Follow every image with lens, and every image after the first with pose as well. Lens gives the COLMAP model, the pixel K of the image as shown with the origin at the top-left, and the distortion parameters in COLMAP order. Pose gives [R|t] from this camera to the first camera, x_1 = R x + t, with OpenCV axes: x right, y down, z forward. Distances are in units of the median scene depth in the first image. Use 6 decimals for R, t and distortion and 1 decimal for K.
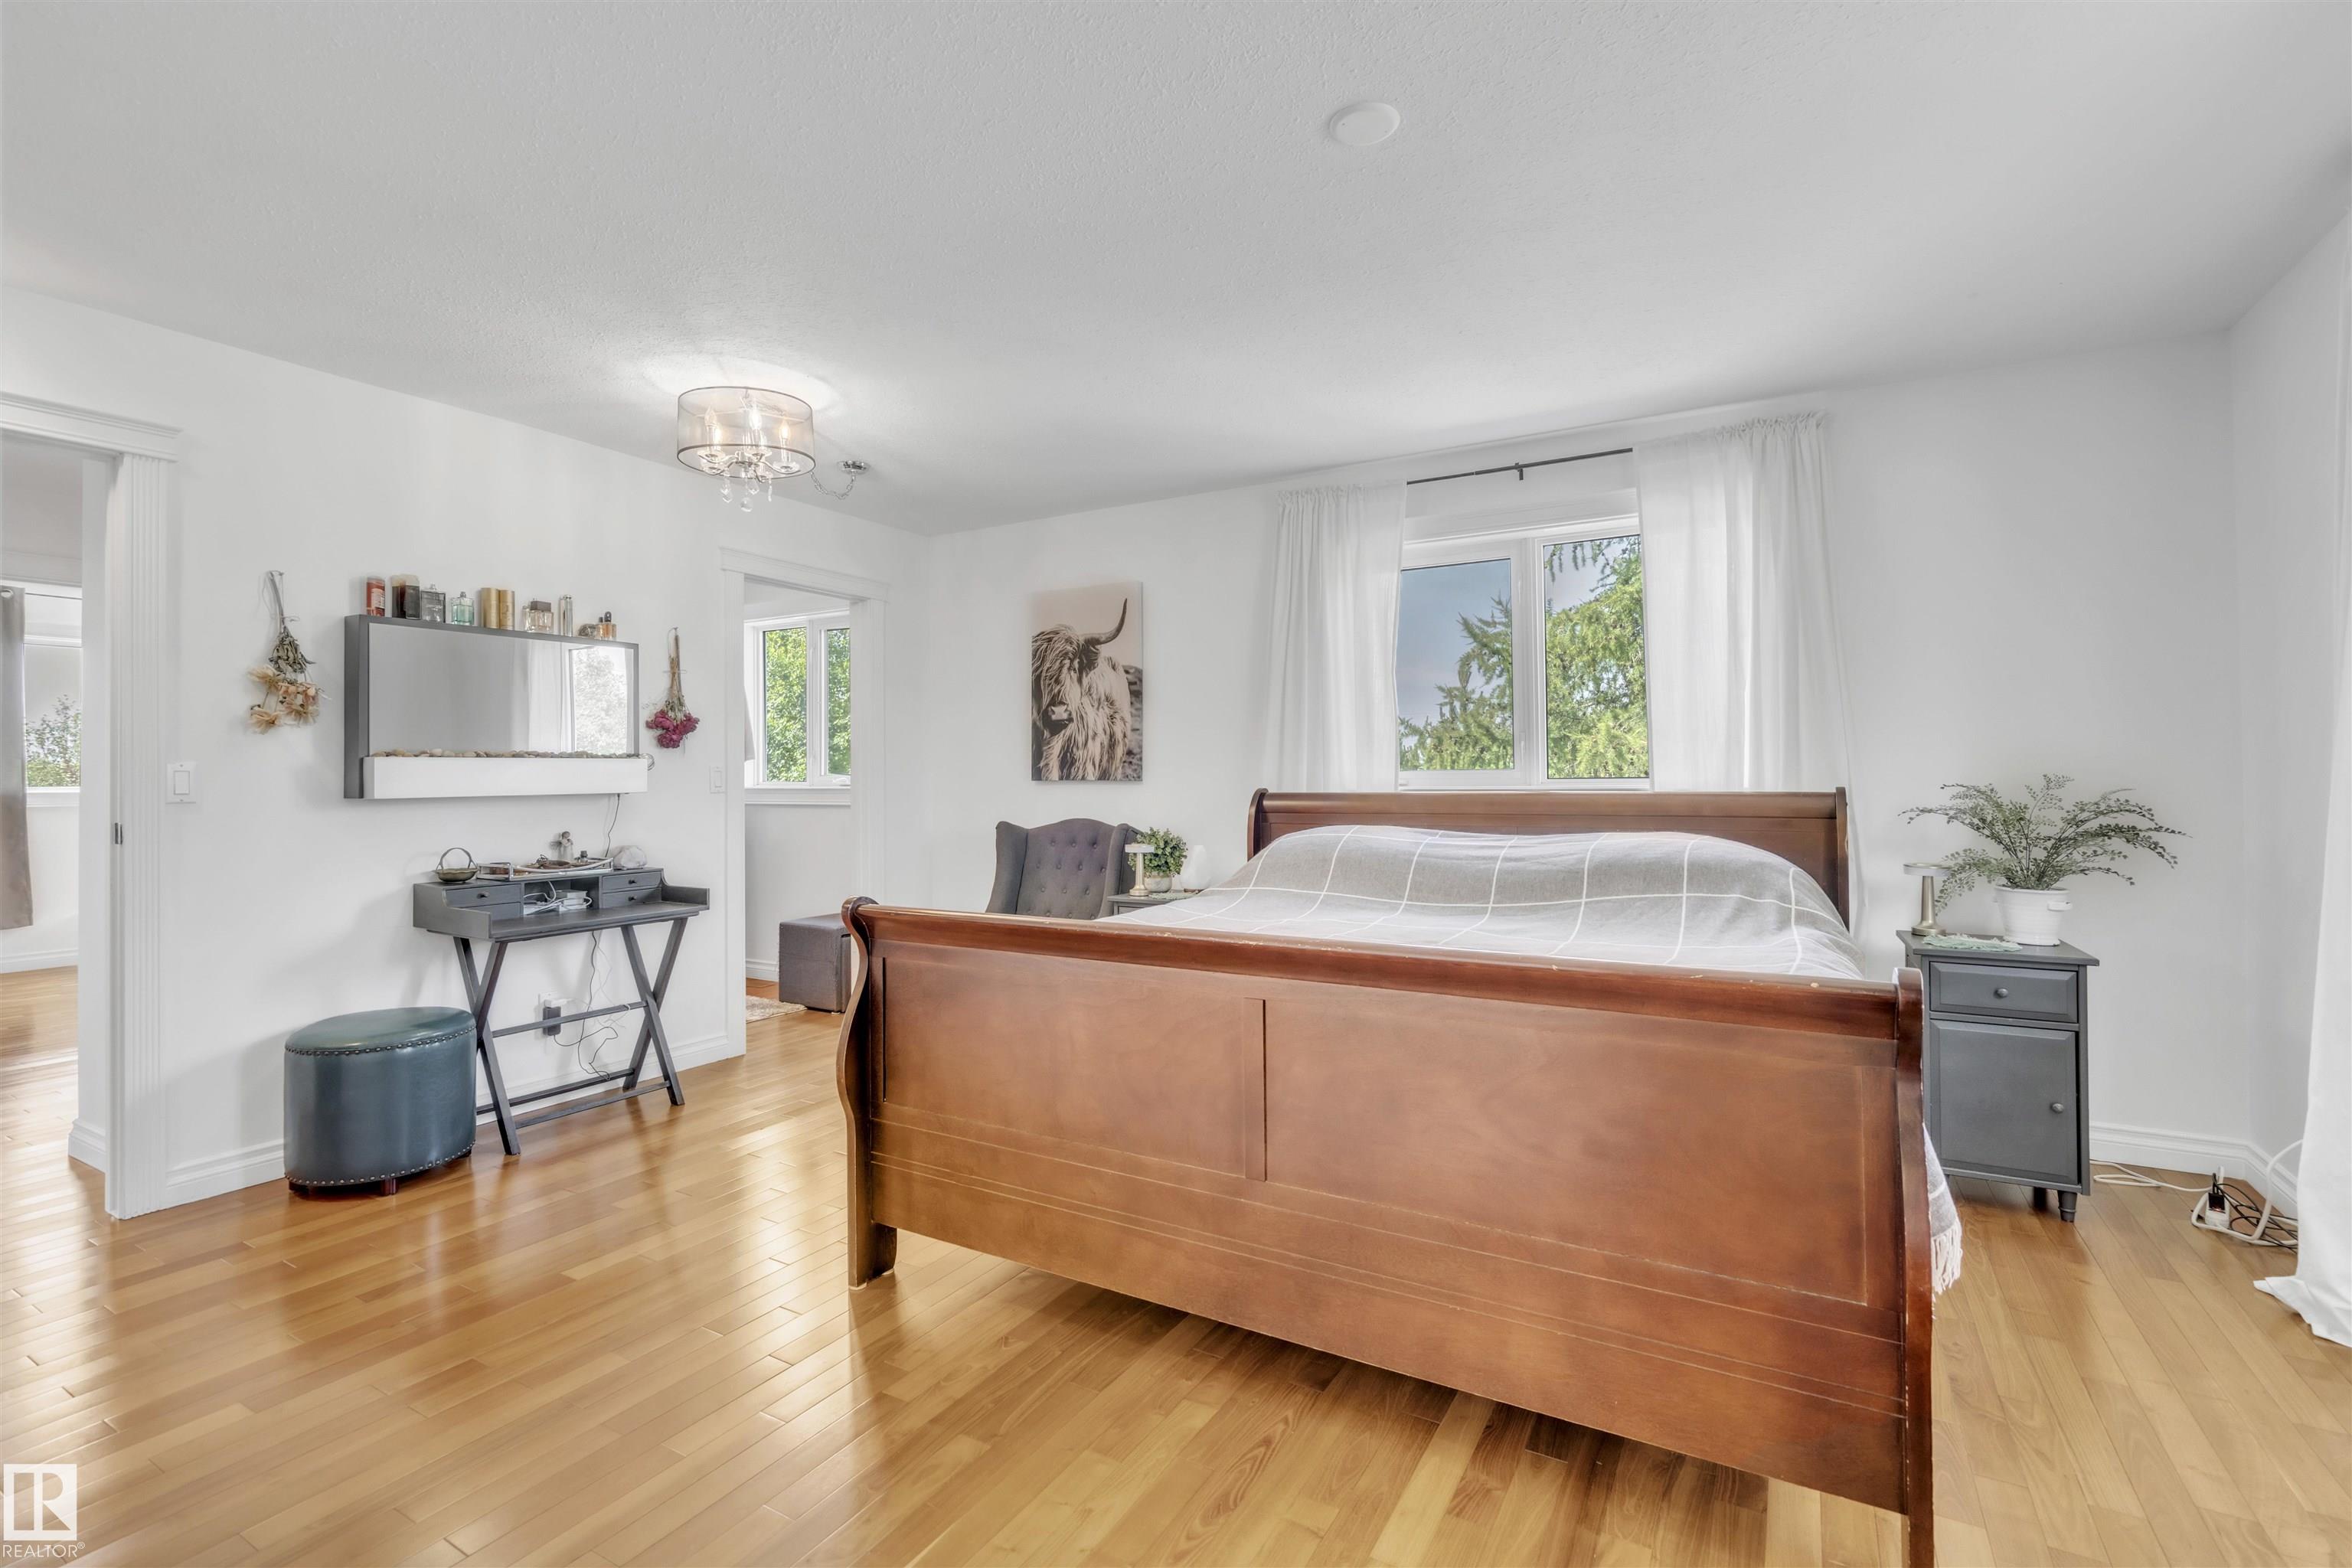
lens RADIAL K [[1068.7, 0, 1172.5], [0, 1068.7, 759.5], [0, 0, 1]] dist [-0.000907, 0.000900]
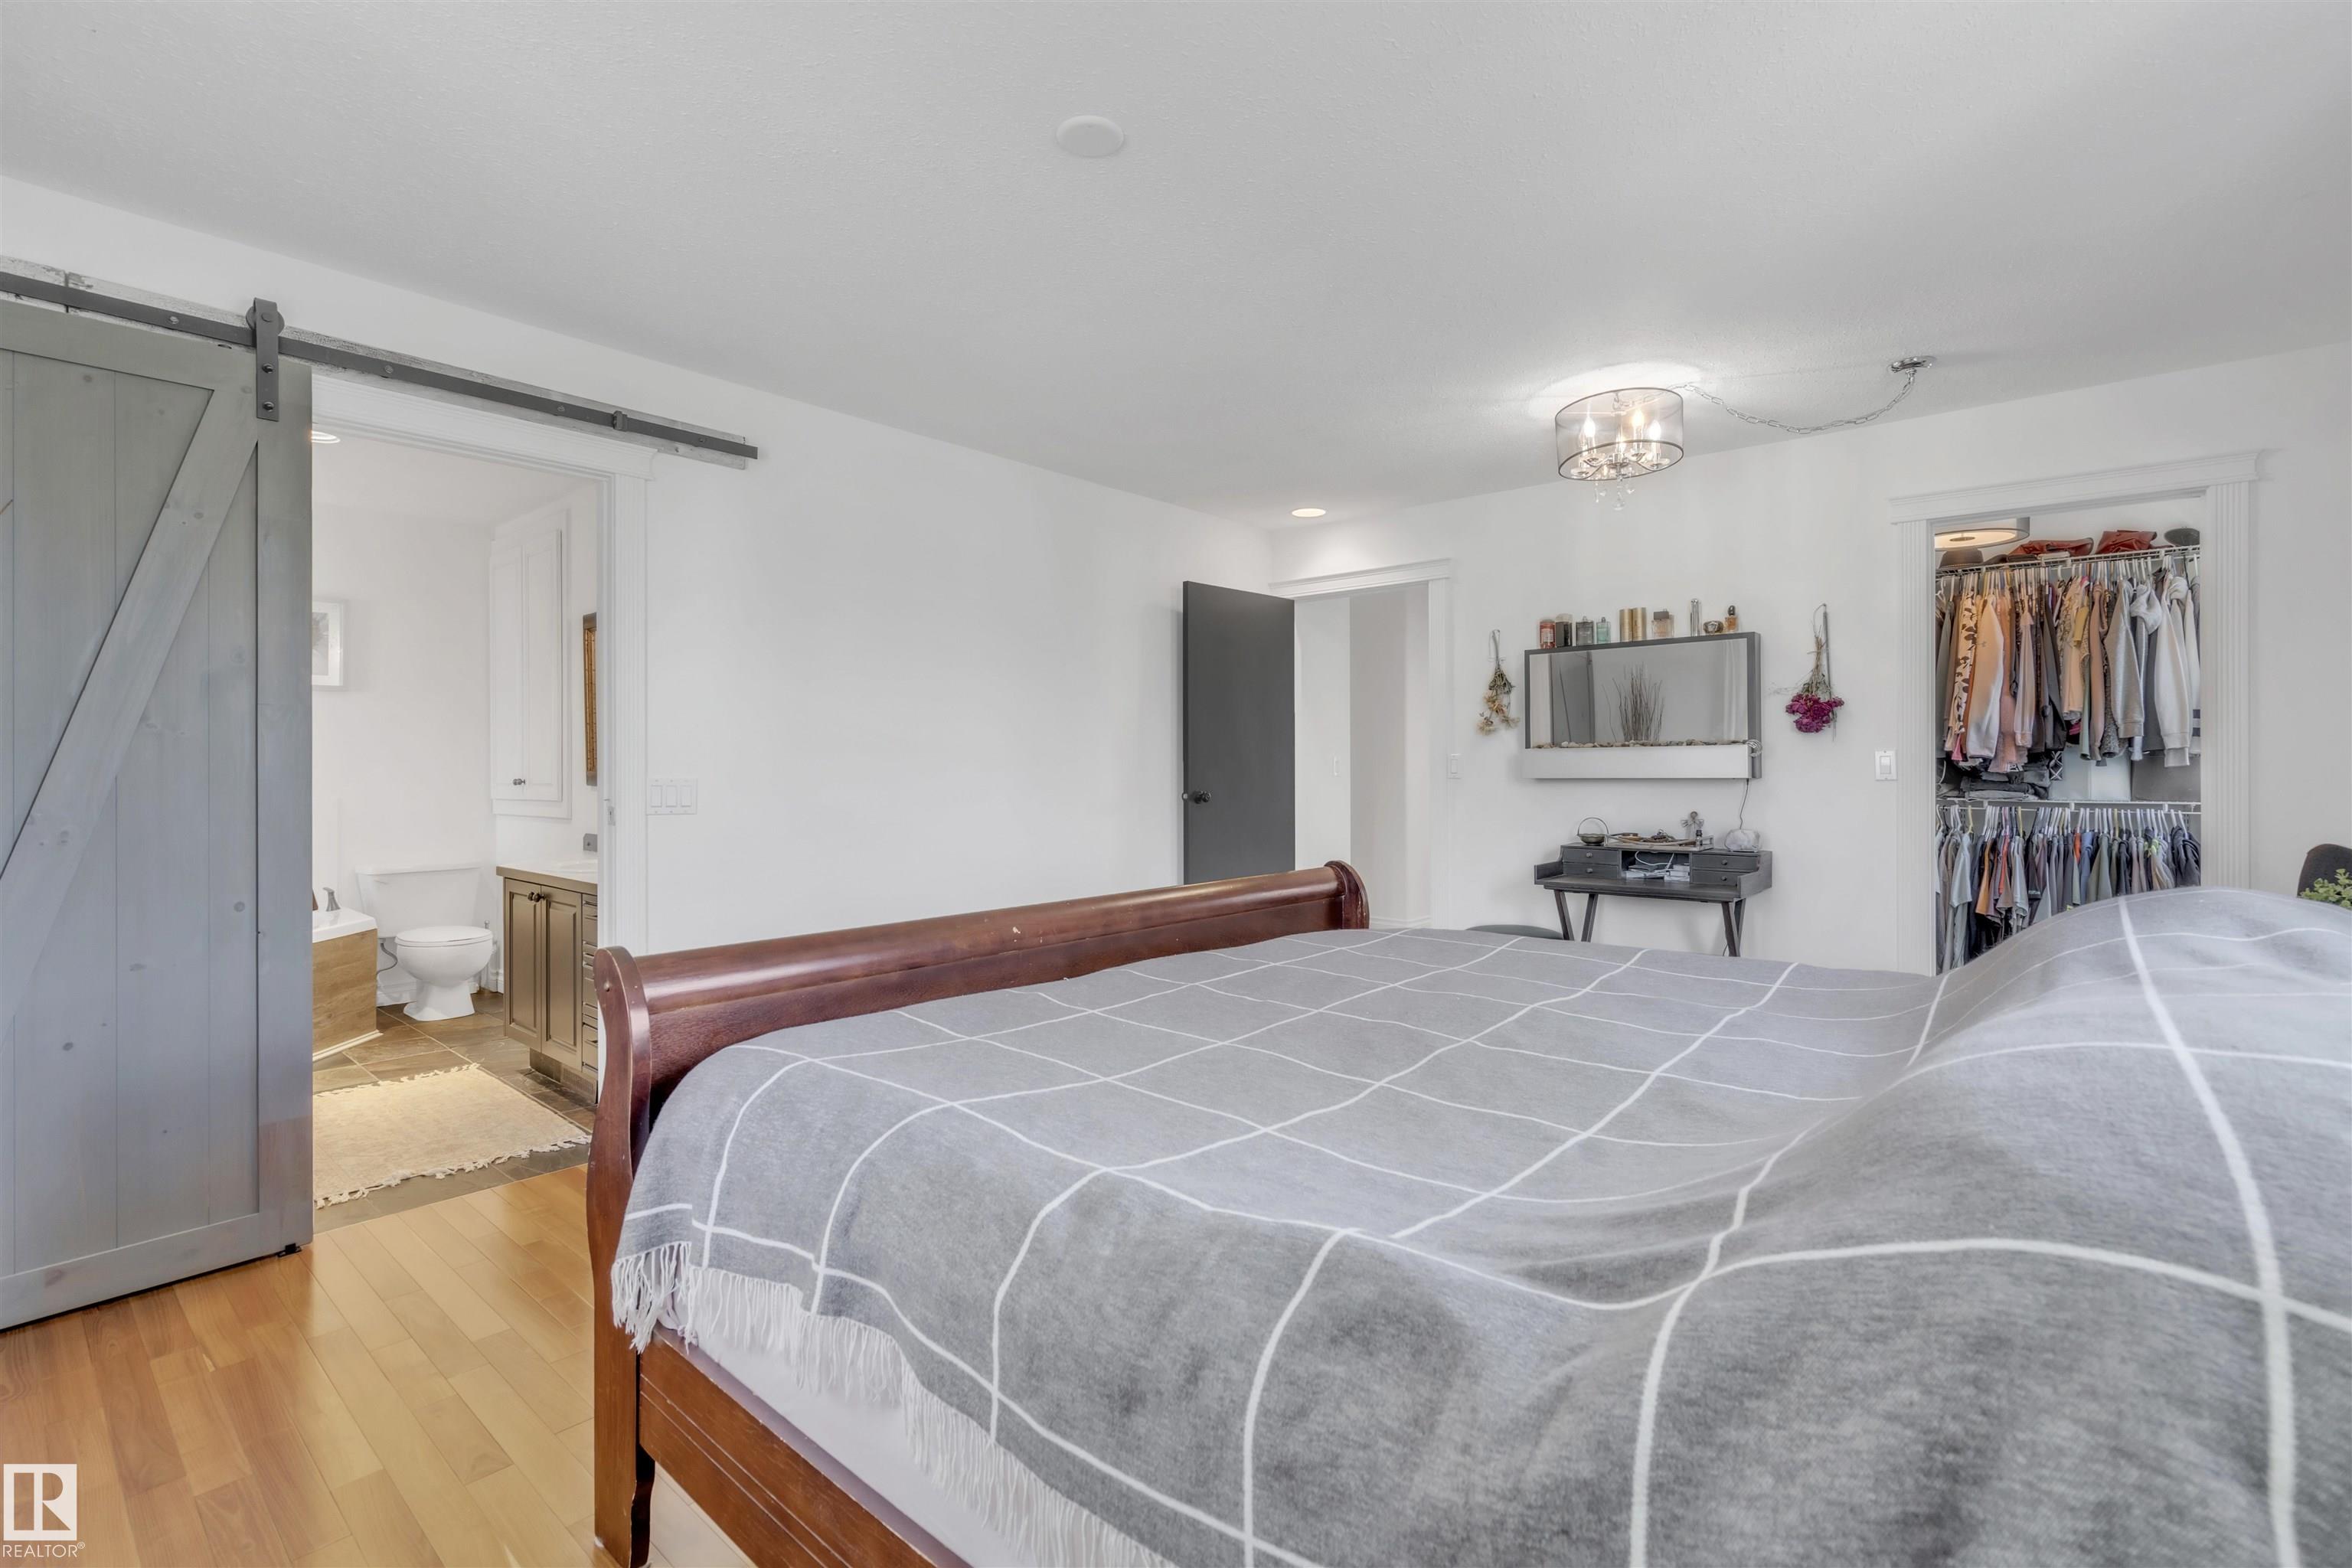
lens RADIAL K [[1057.4, 0, 1184.7], [0, 1057.4, 759.5], [0, 0, 1]] dist [-0.001482, 0.000098]
pose [[-0.189073, 0.005151, -0.981950, 0.676305], [0.017124, 0.999851, 0.001947, 0.001947], [0.981814, -0.016447, -0.189133, 0.753725]]
